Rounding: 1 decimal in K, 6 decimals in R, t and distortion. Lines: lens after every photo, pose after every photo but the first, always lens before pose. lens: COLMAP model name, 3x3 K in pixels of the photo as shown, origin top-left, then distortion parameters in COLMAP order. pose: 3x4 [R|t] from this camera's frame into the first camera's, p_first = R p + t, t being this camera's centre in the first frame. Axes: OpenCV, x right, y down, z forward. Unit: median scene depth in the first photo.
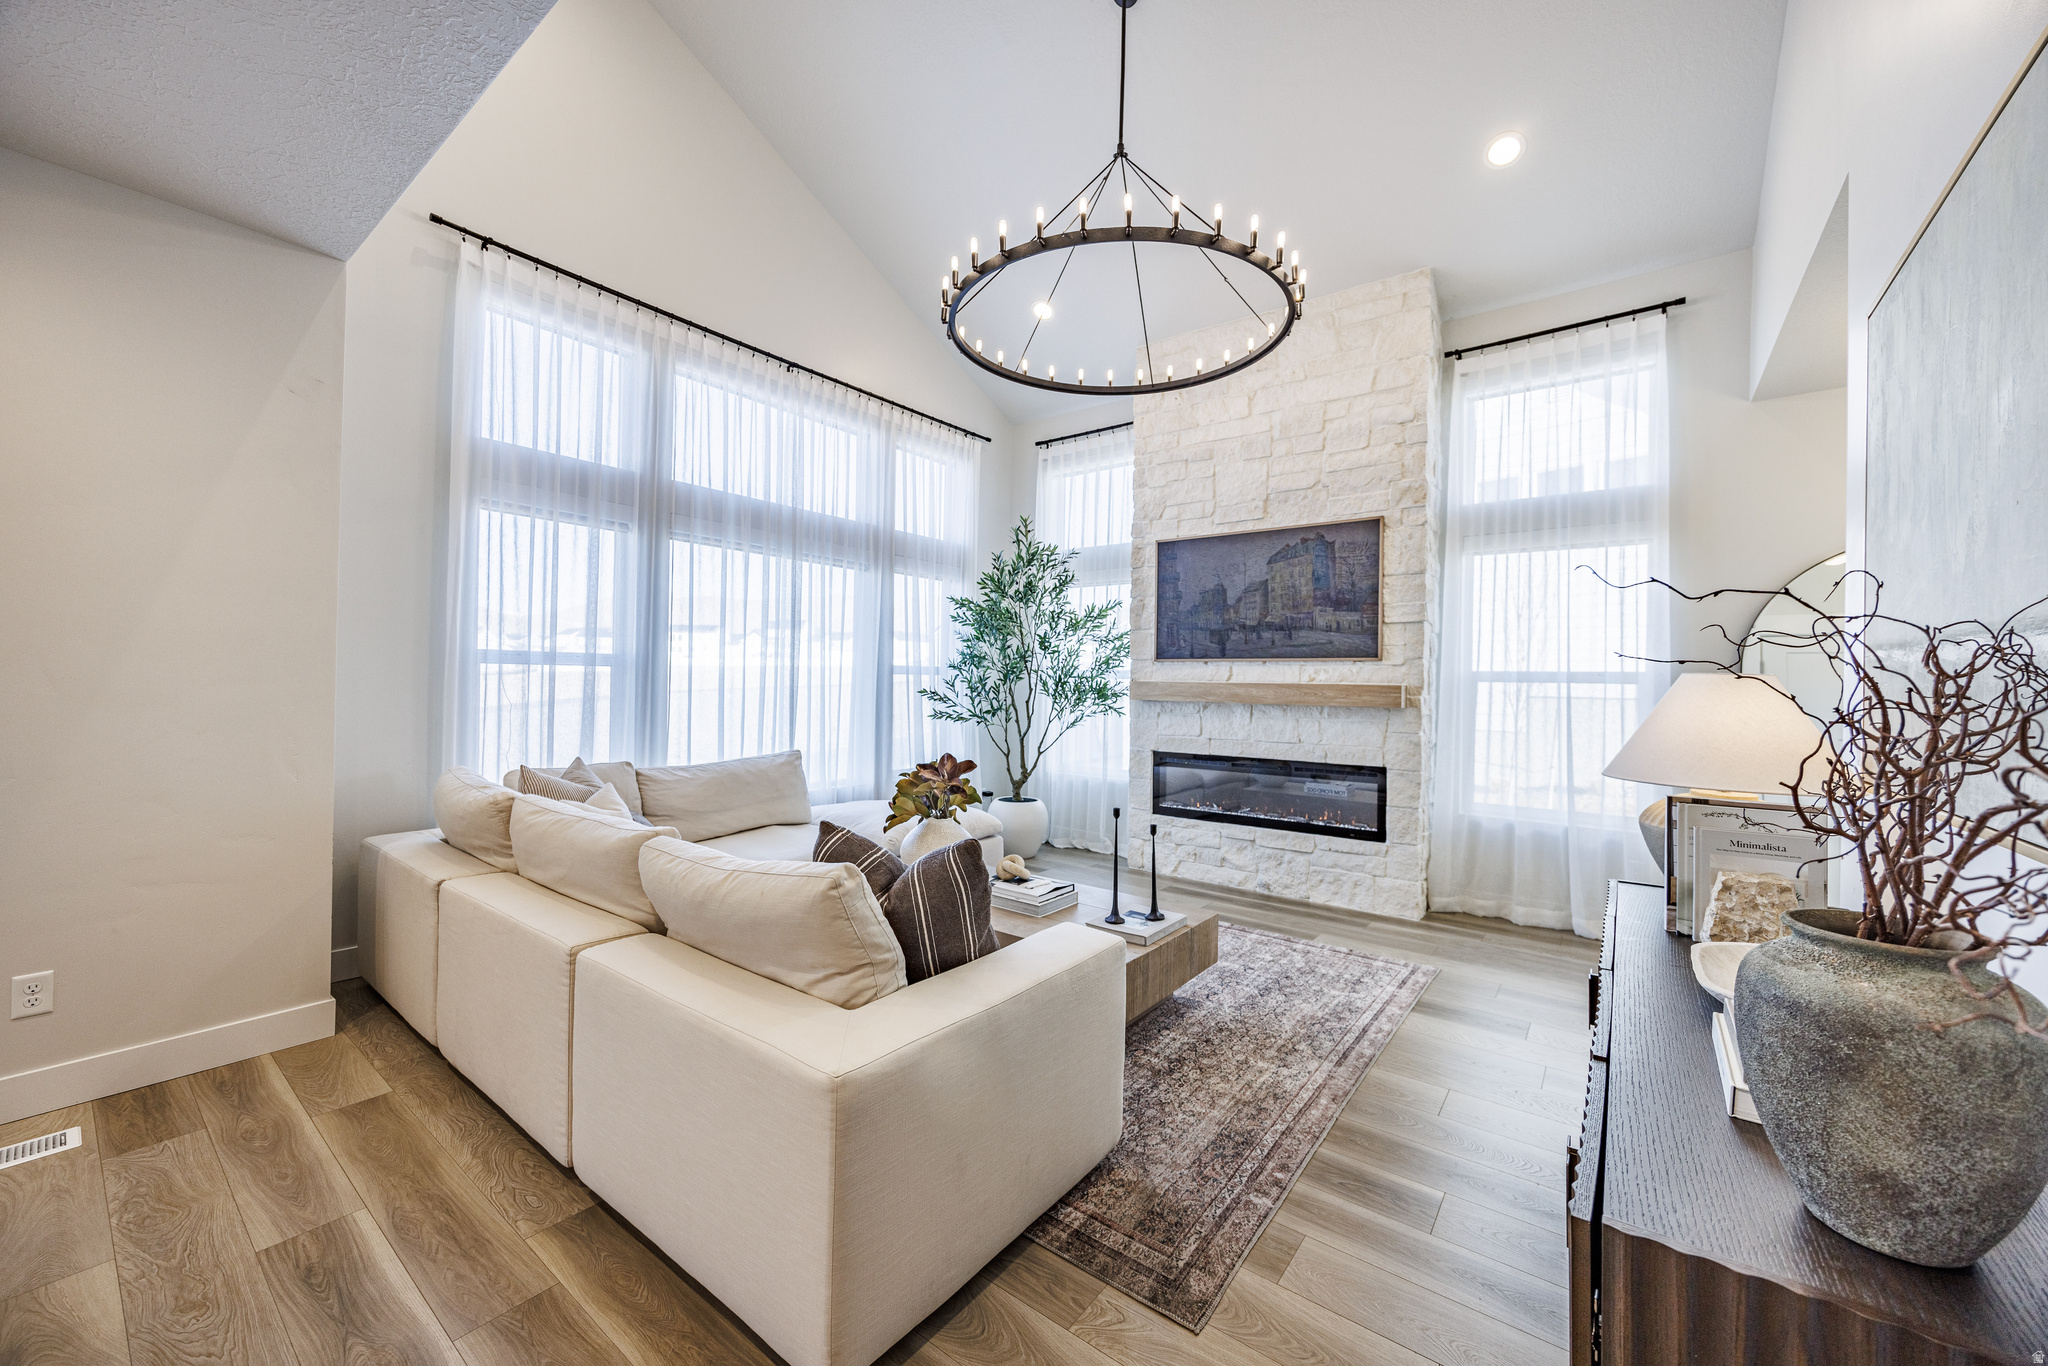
lens RADIAL K [[780.5, 0, 1024.0], [0, 780.5, 683.0], [0, 0, 1]] dist [-0.002621, -0.000525]
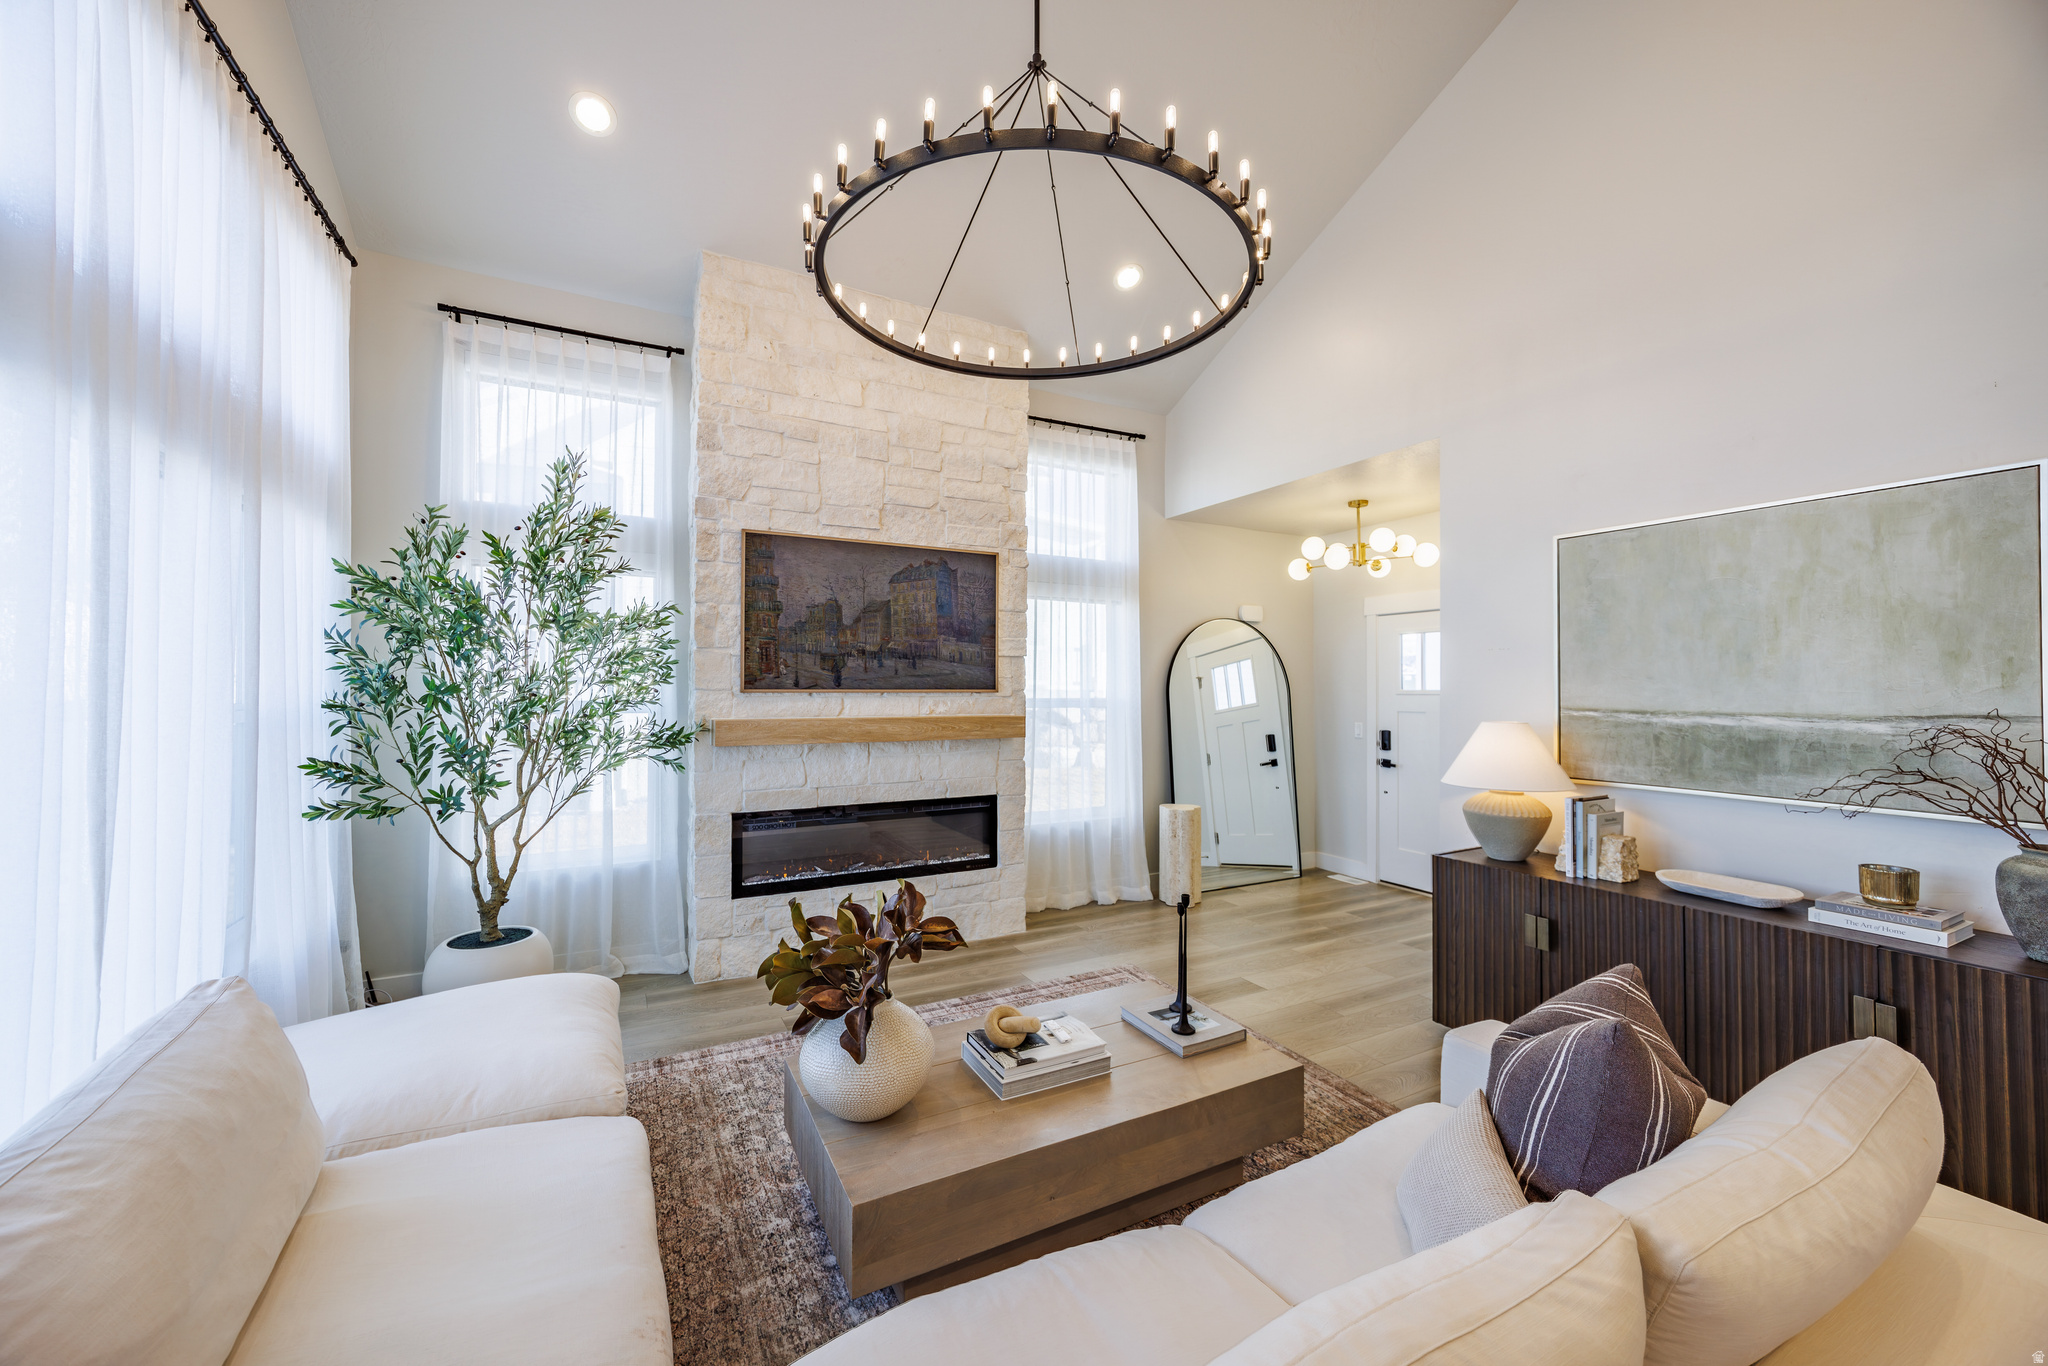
lens RADIAL K [[782.1, 0, 1028.6], [0, 782.1, 679.9], [0, 0, 1]] dist [-0.002633, -0.000235]
pose [[0.405979, -0.006650, 0.913858, -0.488541], [0.003229, 0.999978, 0.005842, -0.052543], [-0.913877, 0.000579, 0.405991, 0.553556]]
